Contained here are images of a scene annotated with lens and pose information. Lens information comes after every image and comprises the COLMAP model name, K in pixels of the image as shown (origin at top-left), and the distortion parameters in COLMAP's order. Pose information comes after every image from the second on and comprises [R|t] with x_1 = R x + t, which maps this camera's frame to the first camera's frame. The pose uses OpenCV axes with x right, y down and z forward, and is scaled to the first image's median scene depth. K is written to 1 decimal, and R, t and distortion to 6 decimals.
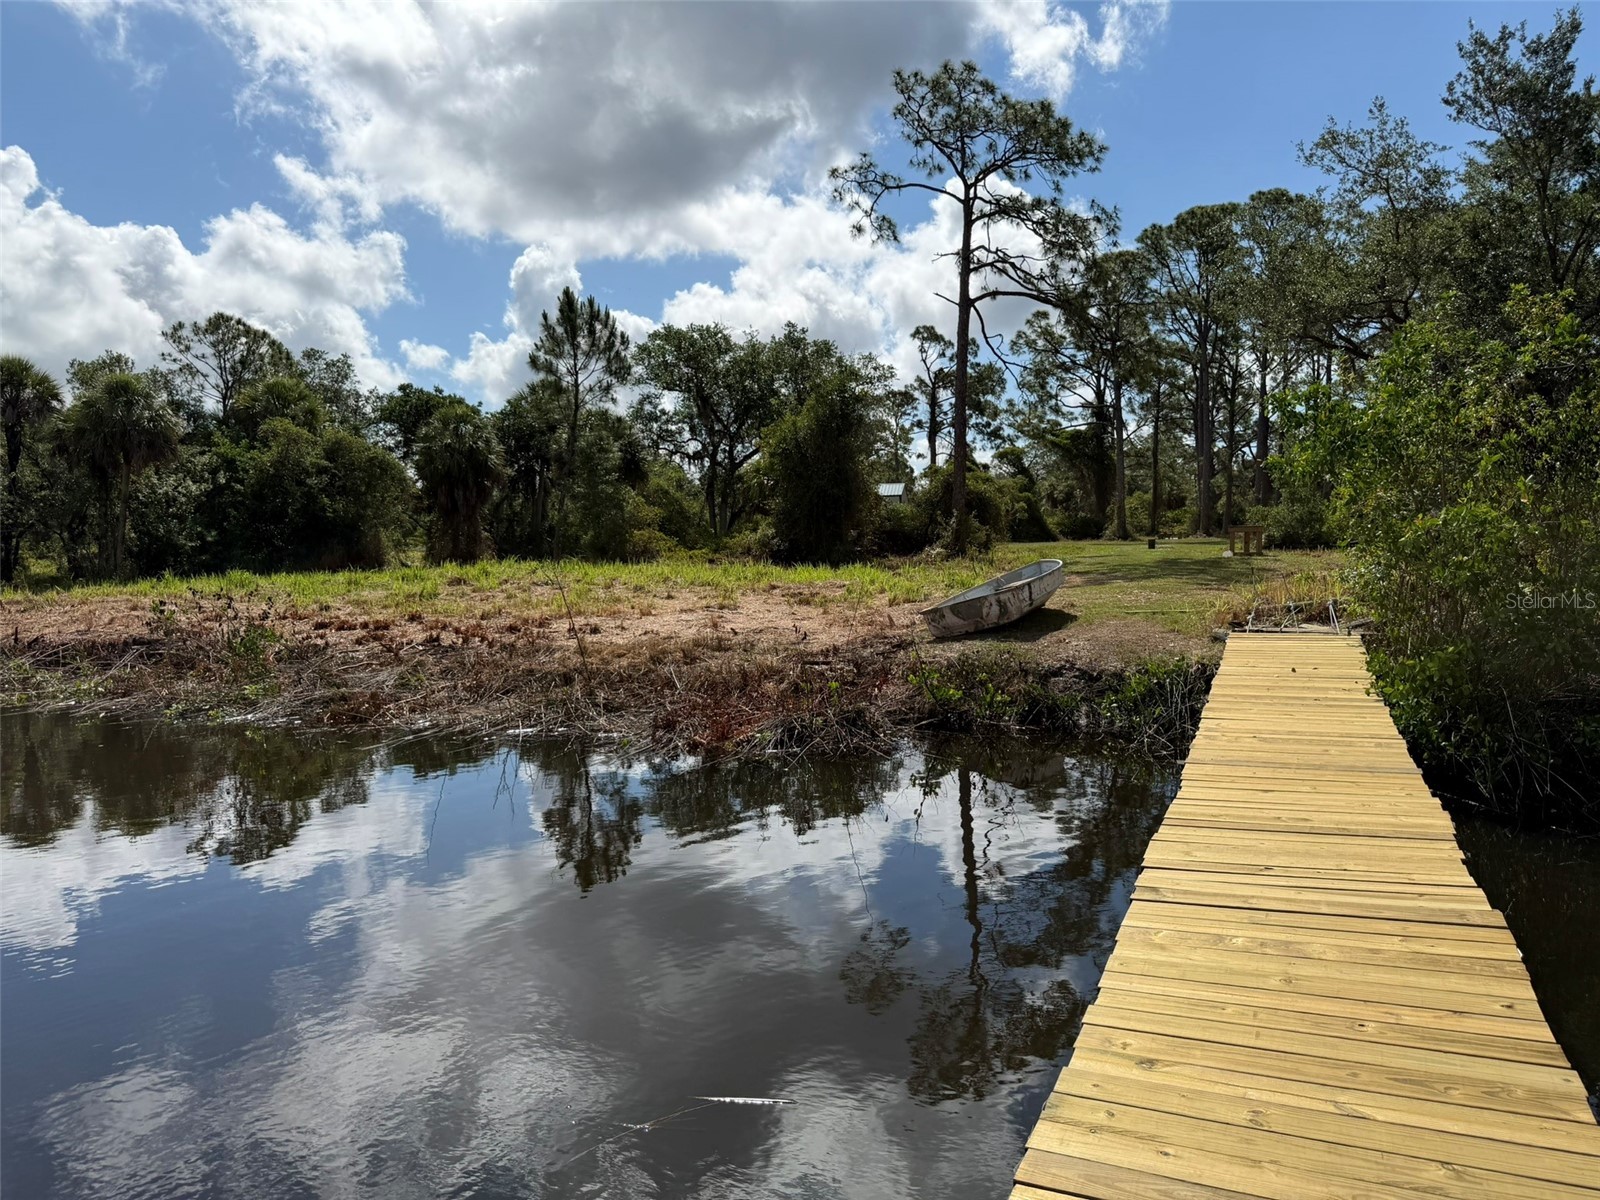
lens RADIAL K [[1119.6, 0, 777.9], [0, 1119.6, 647.5], [0, 0, 1]] dist [0.020868, -0.012237]
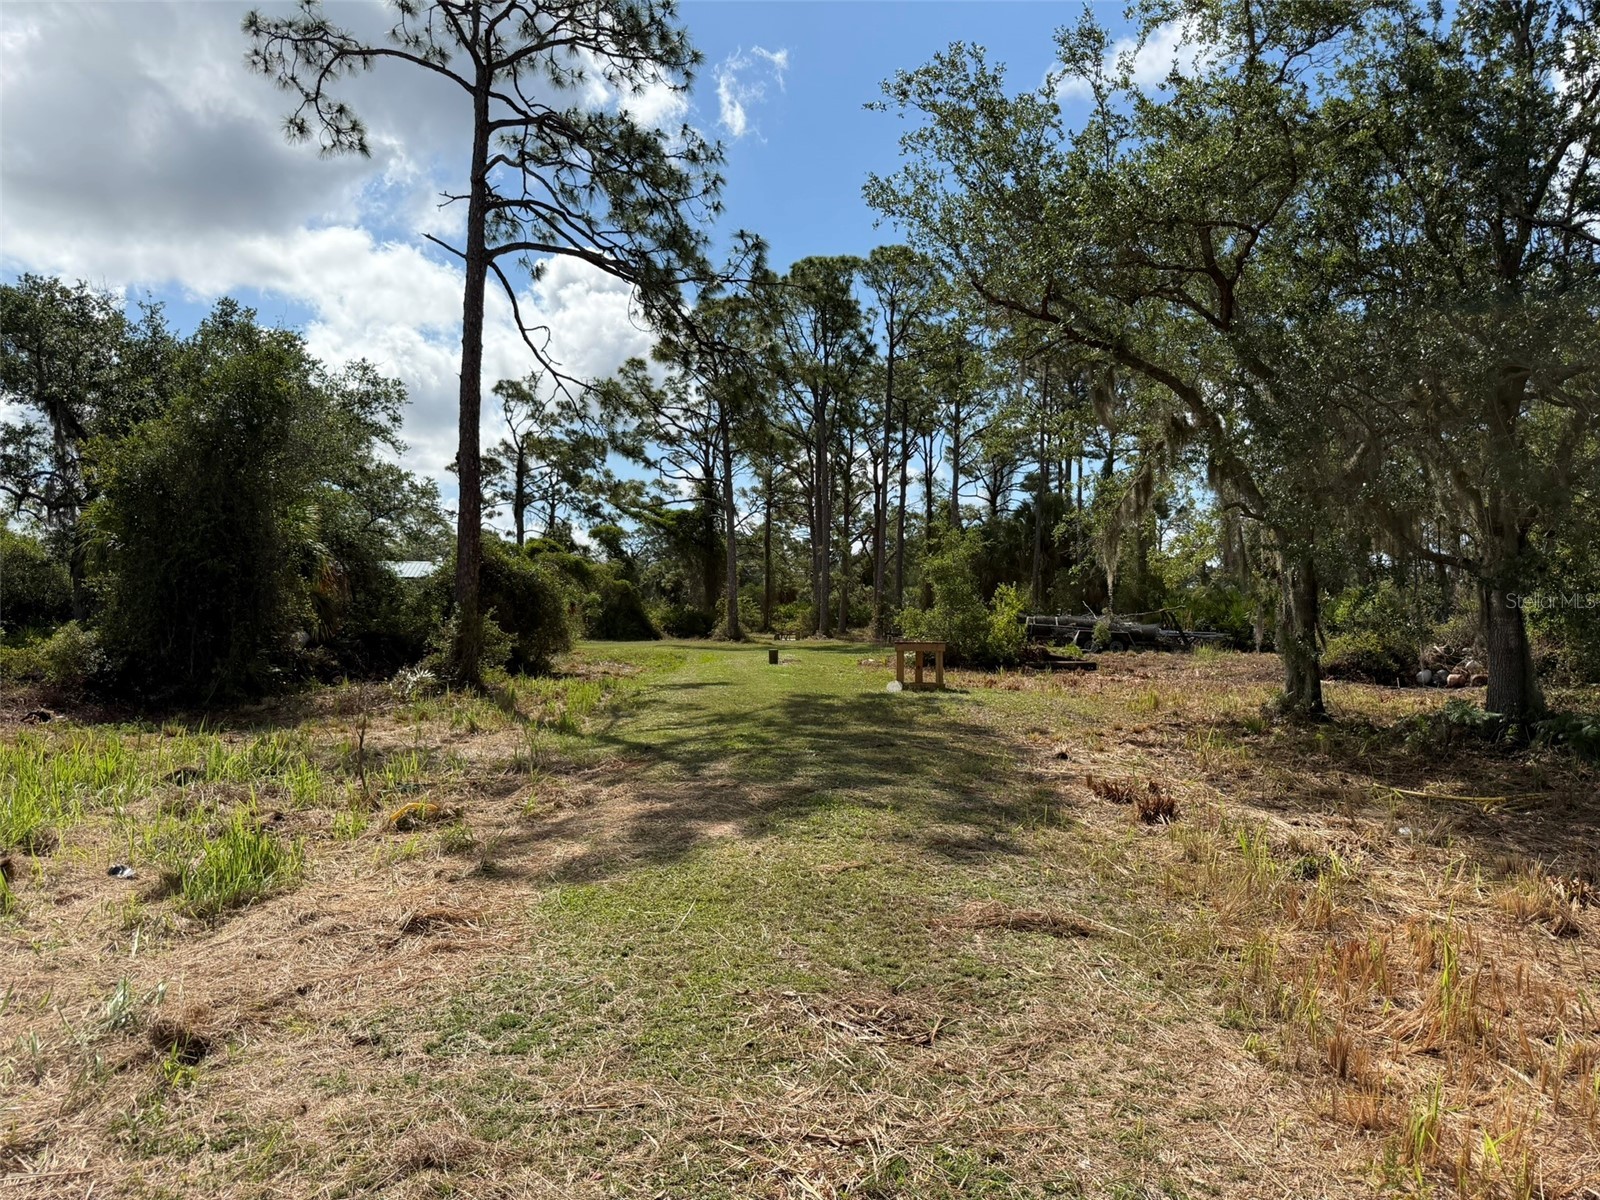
lens RADIAL K [[1119.6, 0, 800.5], [0, 1119.6, 599.7], [0, 0, 1]] dist [0.020868, -0.012237]
pose [[0.937353, 0.029401, 0.347140, 0.053382], [0.011724, 0.993206, -0.115779, -0.024295], [-0.348185, 0.112595, 0.930639, 0.172608]]
